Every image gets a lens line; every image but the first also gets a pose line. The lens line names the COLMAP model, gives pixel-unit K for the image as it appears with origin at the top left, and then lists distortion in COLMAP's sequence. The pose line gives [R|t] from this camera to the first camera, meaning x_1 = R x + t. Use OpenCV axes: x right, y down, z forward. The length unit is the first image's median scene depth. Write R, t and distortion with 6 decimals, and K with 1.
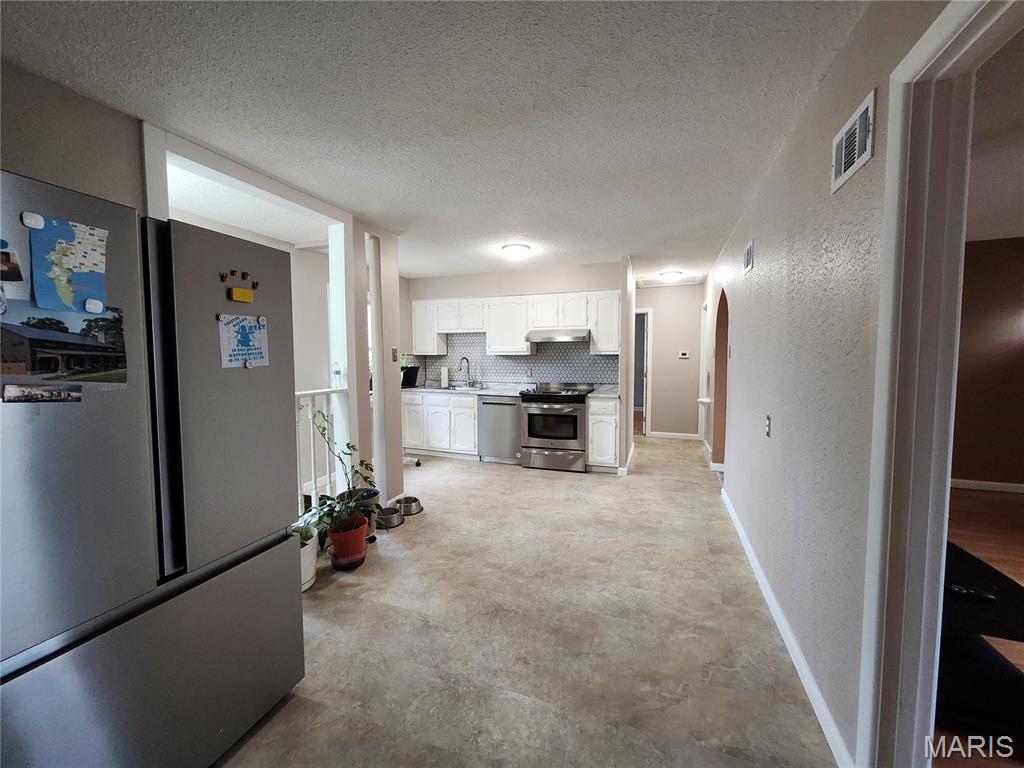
lens RADIAL K [[400.9, 0, 516.0], [0, 400.9, 380.7], [0, 0, 1]] dist [0.001257, -0.000257]
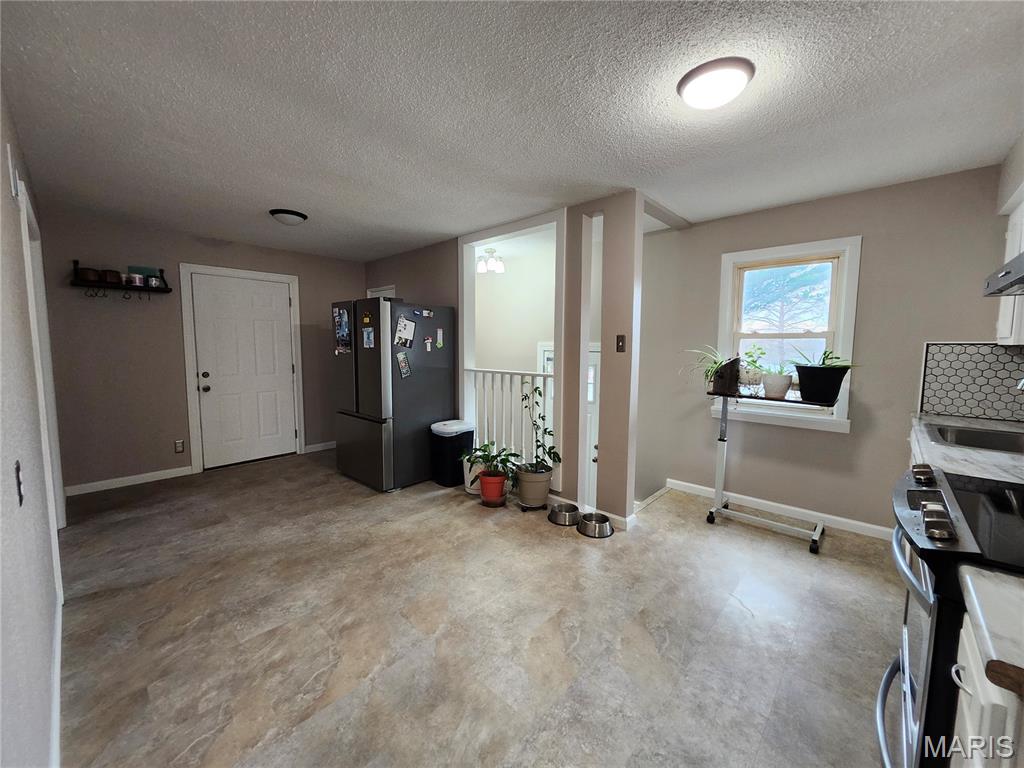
lens RADIAL K [[400.9, 0, 511.8], [0, 400.9, 379.6], [0, 0, 1]] dist [0.001257, -0.000257]
pose [[-0.387147, 0.087342, -0.917872, 0.779422], [-0.063583, 0.990604, 0.121081, -0.114056], [0.919823, 0.105237, -0.377955, 1.621694]]
